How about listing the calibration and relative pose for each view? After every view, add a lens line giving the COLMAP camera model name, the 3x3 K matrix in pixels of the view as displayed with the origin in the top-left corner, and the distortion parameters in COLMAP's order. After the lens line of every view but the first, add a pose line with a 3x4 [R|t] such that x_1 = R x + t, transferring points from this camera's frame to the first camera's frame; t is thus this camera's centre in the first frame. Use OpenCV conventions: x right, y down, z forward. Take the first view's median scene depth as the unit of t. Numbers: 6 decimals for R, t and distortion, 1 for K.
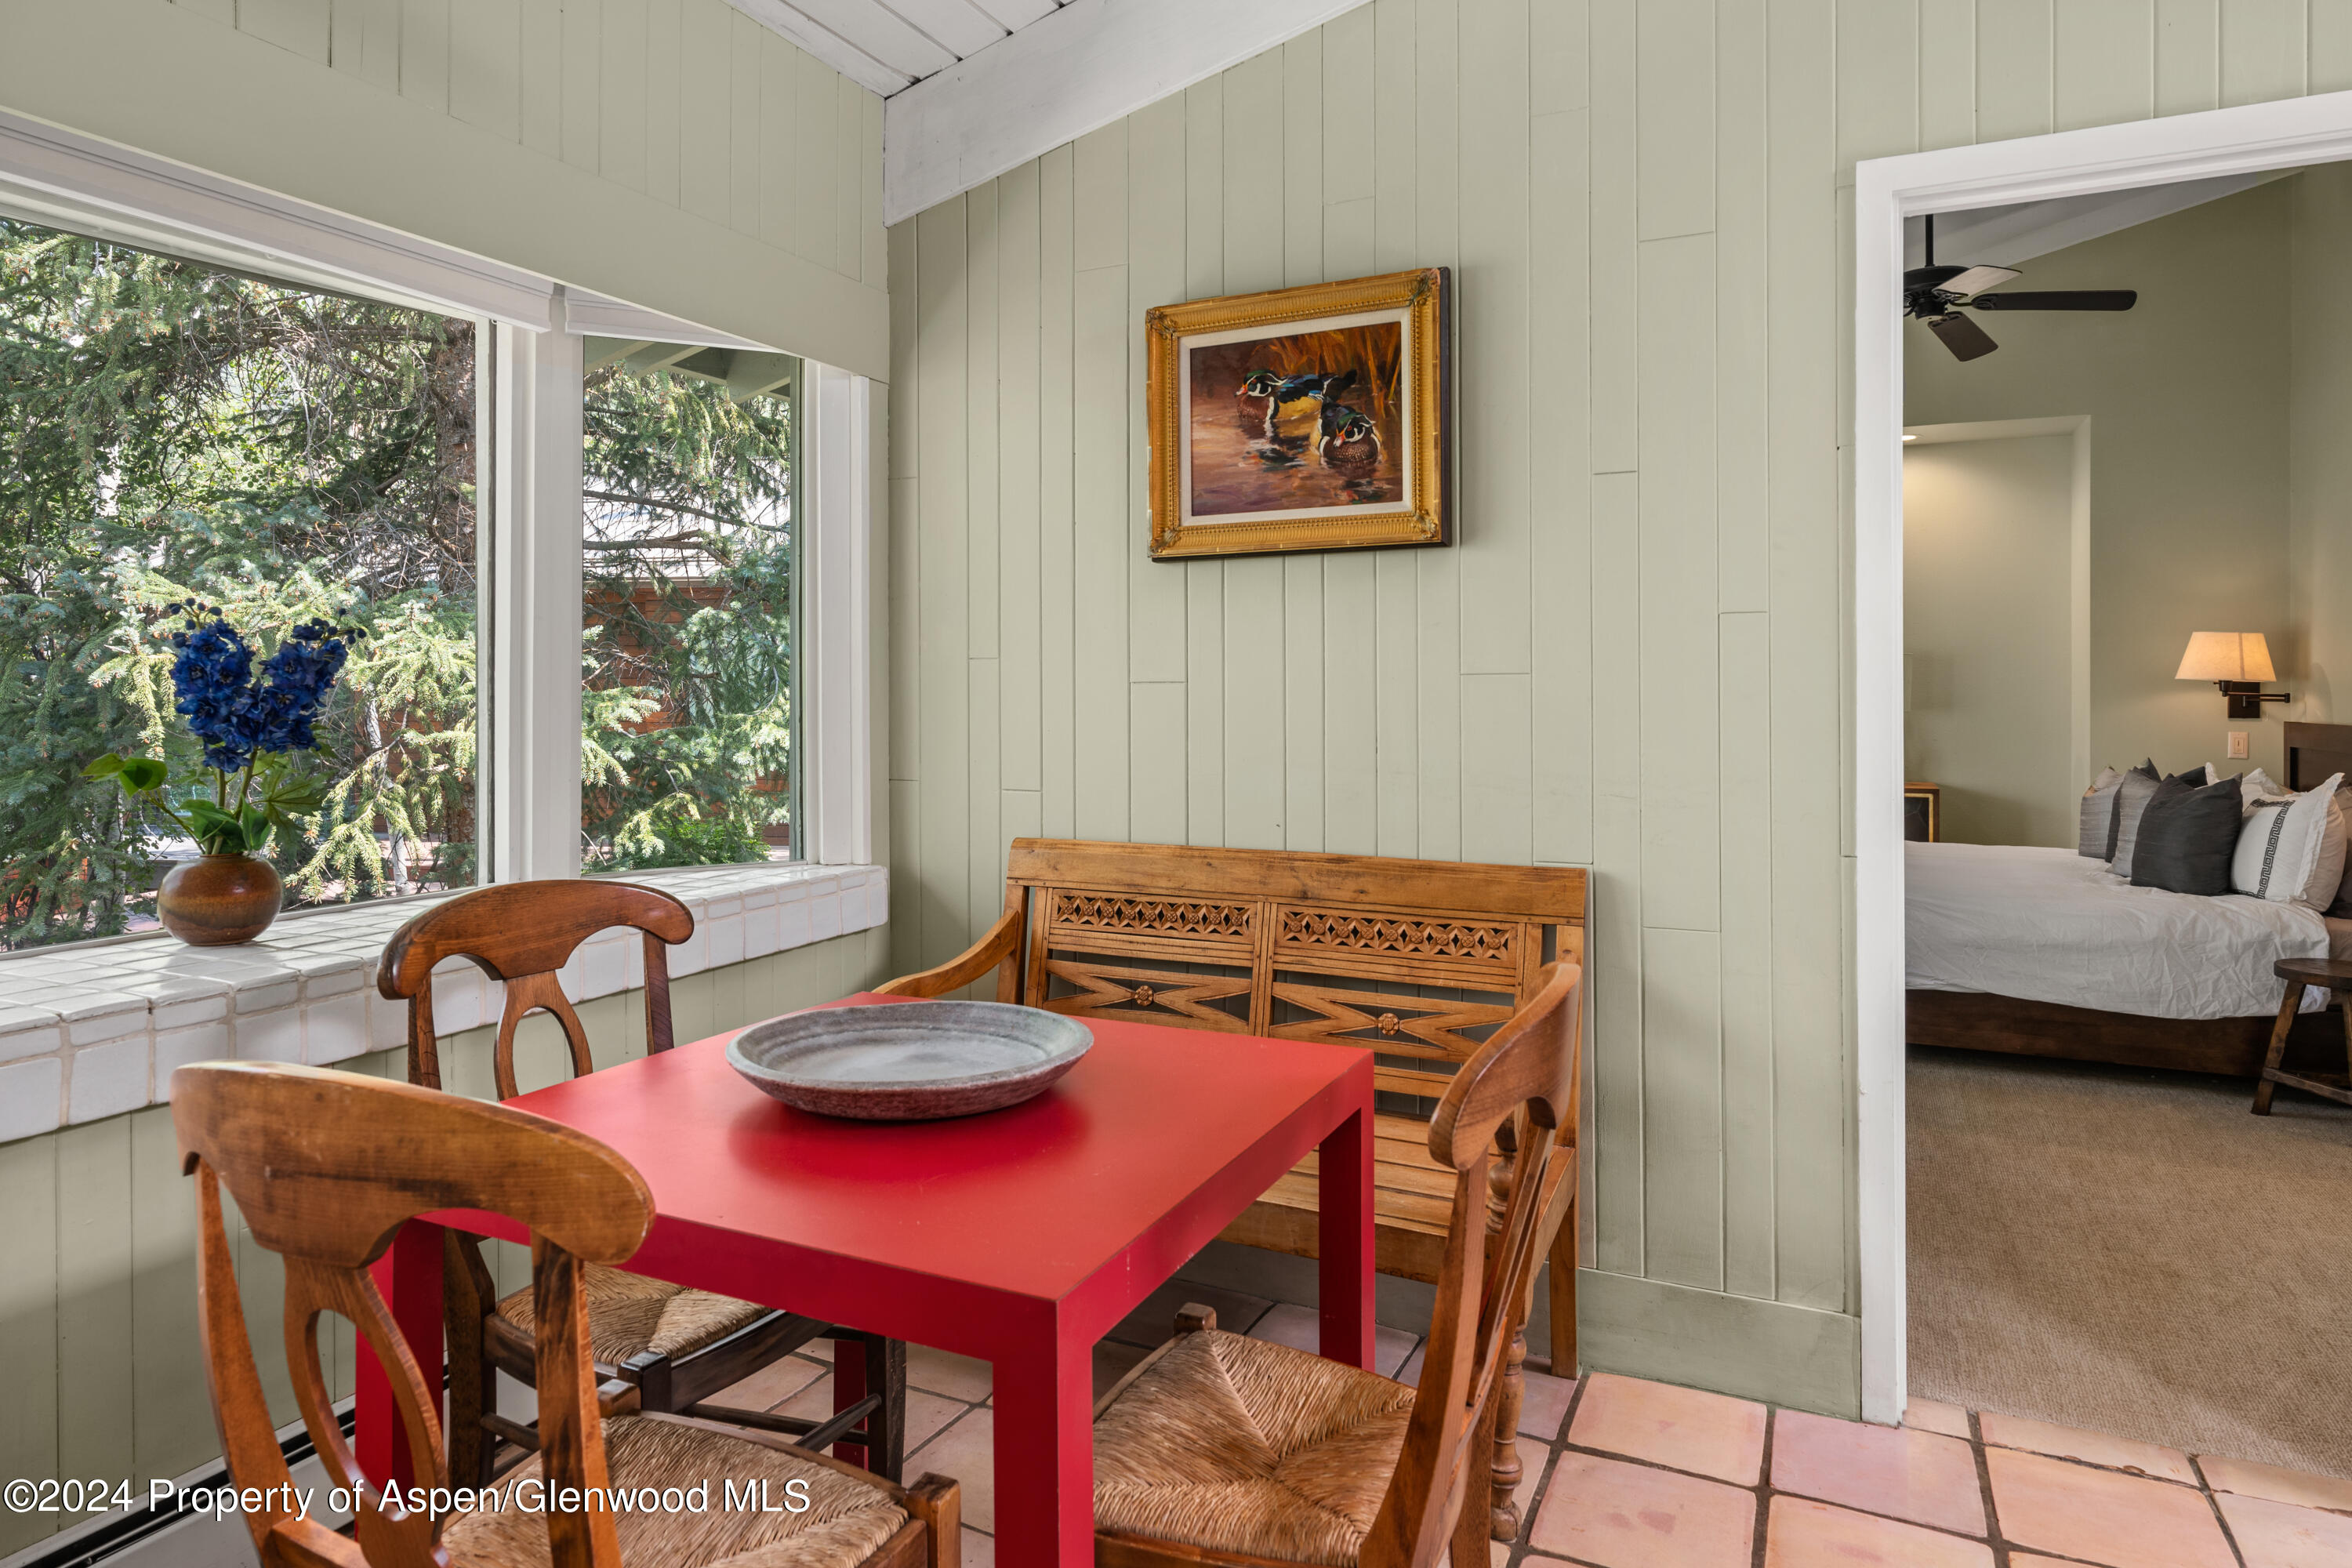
lens RADIAL K [[1373.9, 0, 1154.8], [0, 1373.9, 680.5], [0, 0, 1]] dist [0.007128, 0.001287]
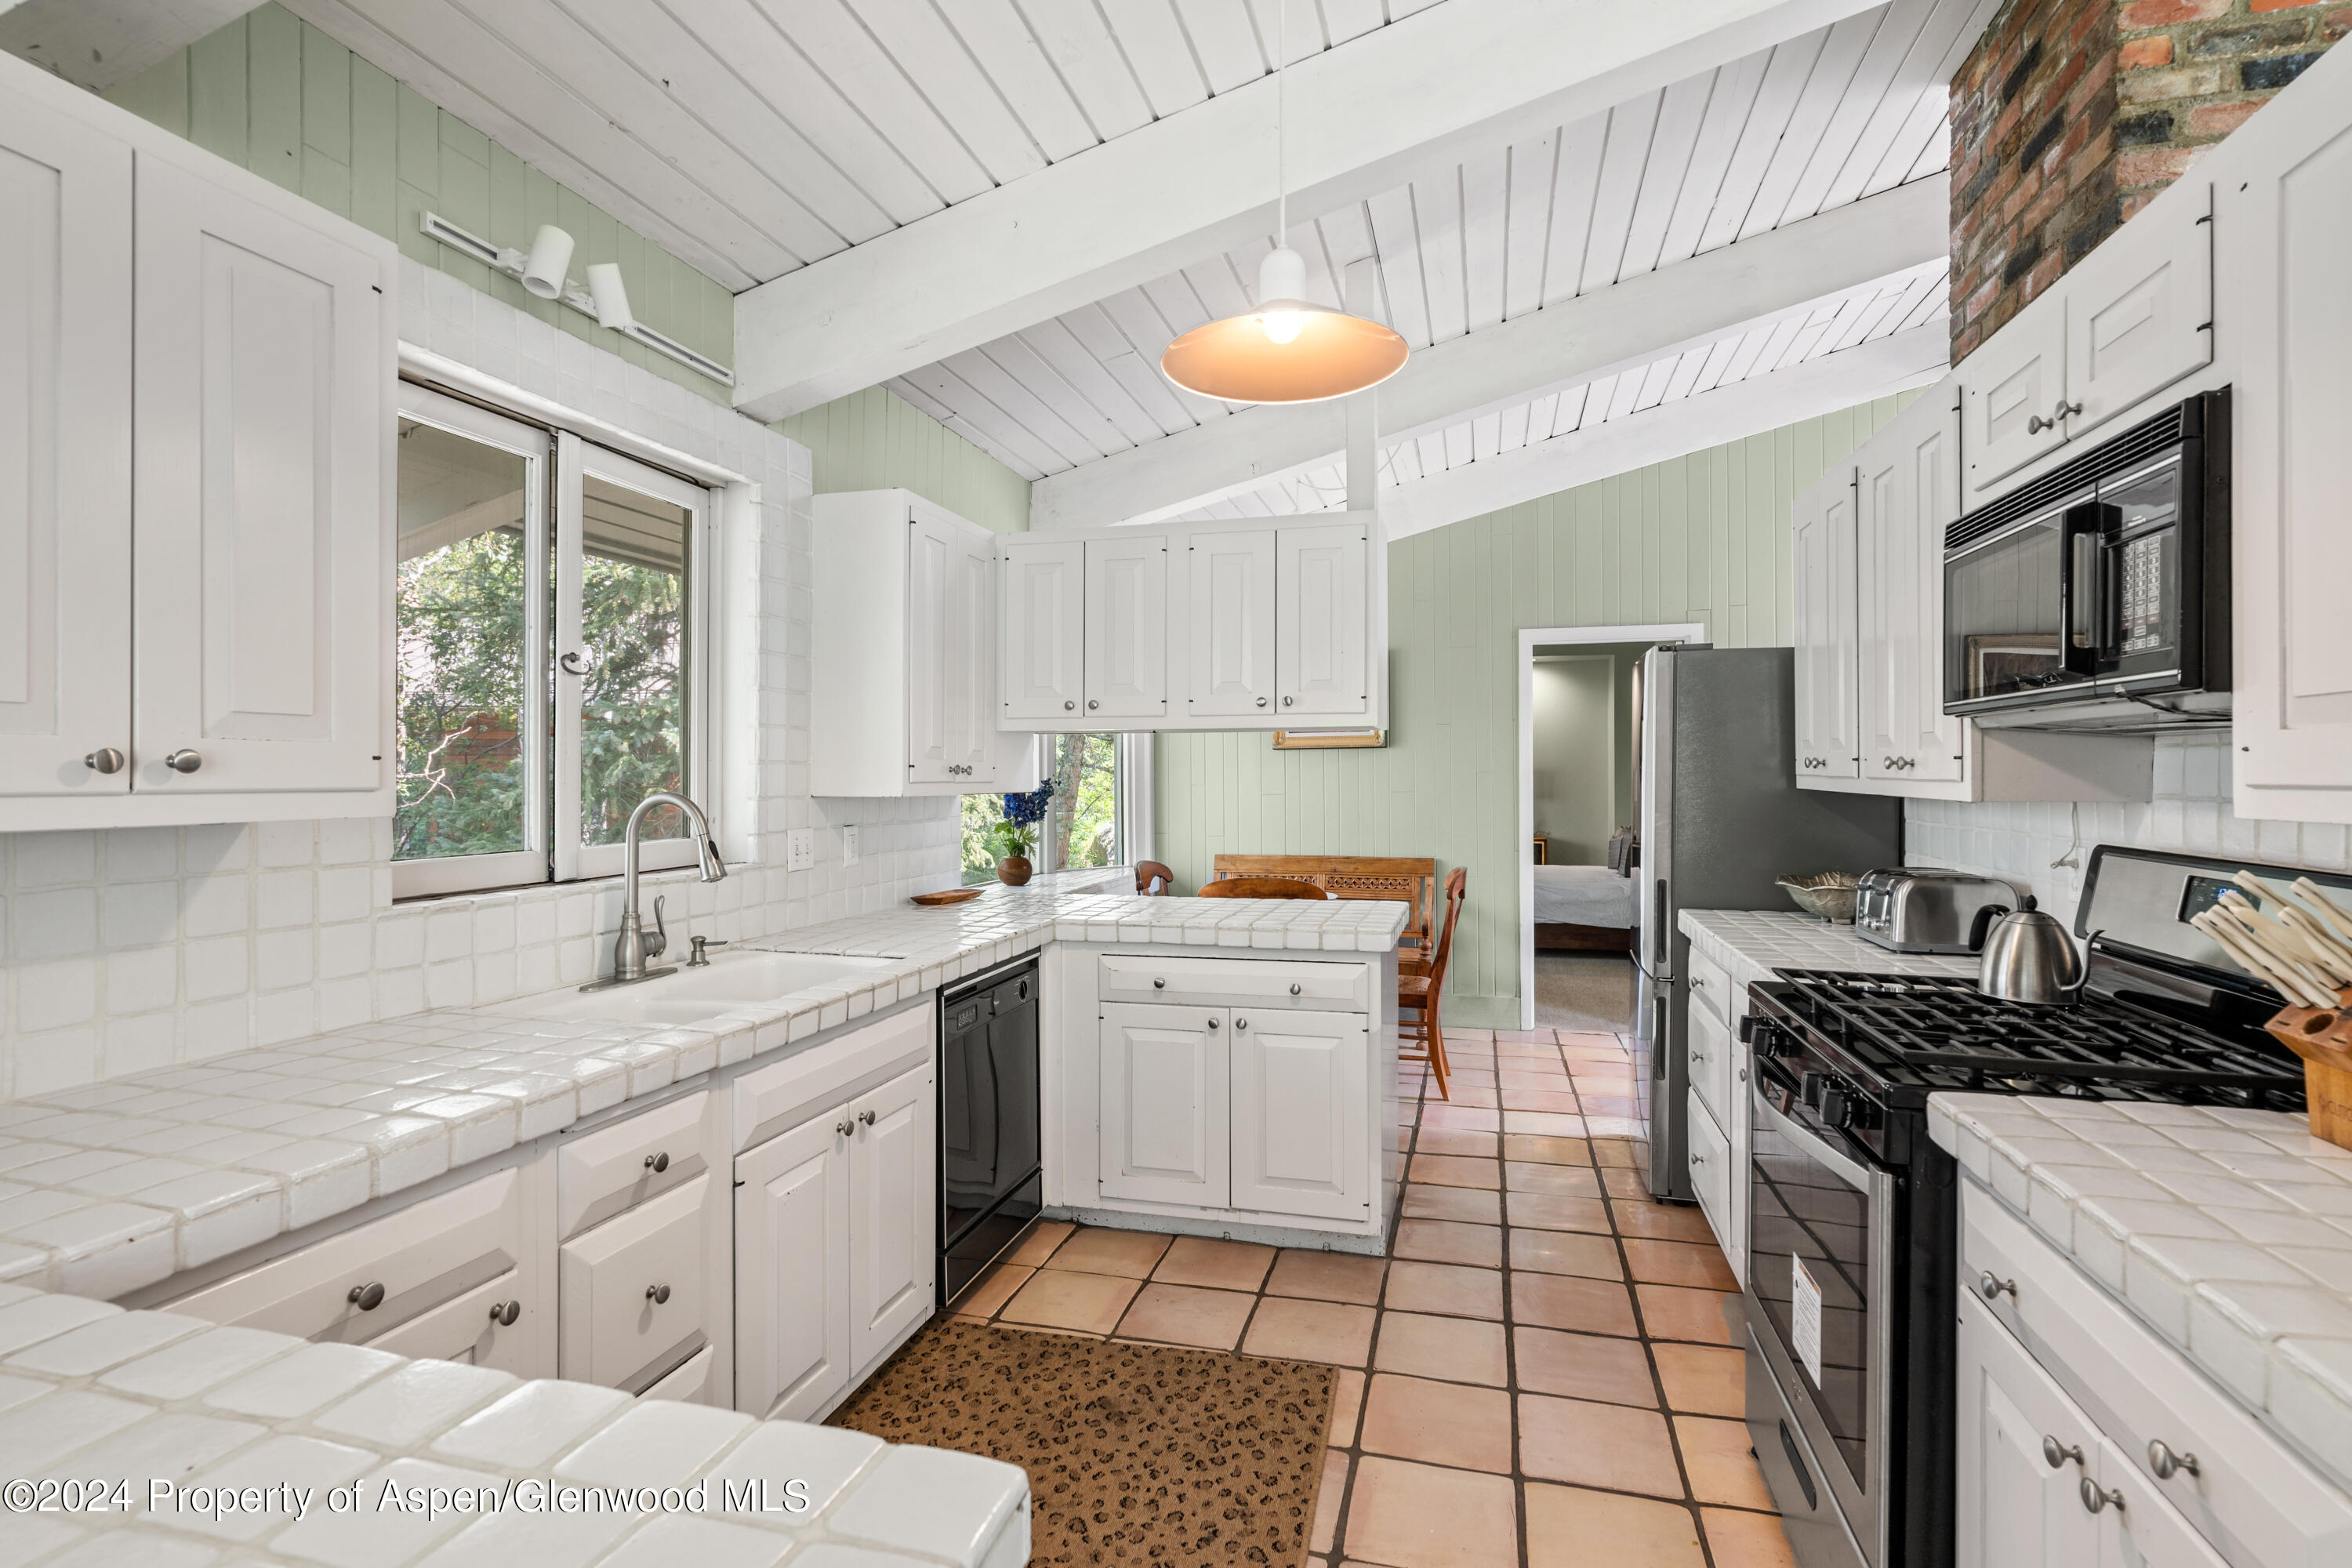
lens RADIAL K [[1138.8, 0, 1182.5], [0, 1138.8, 778.5], [0, 0, 1]] dist [-0.001877, 0.003532]
pose [[0.980133, -0.002566, 0.198323, -0.621100], [0.001871, 0.999991, 0.003688, -0.038053], [-0.198331, -0.003243, 0.980130, -1.141349]]
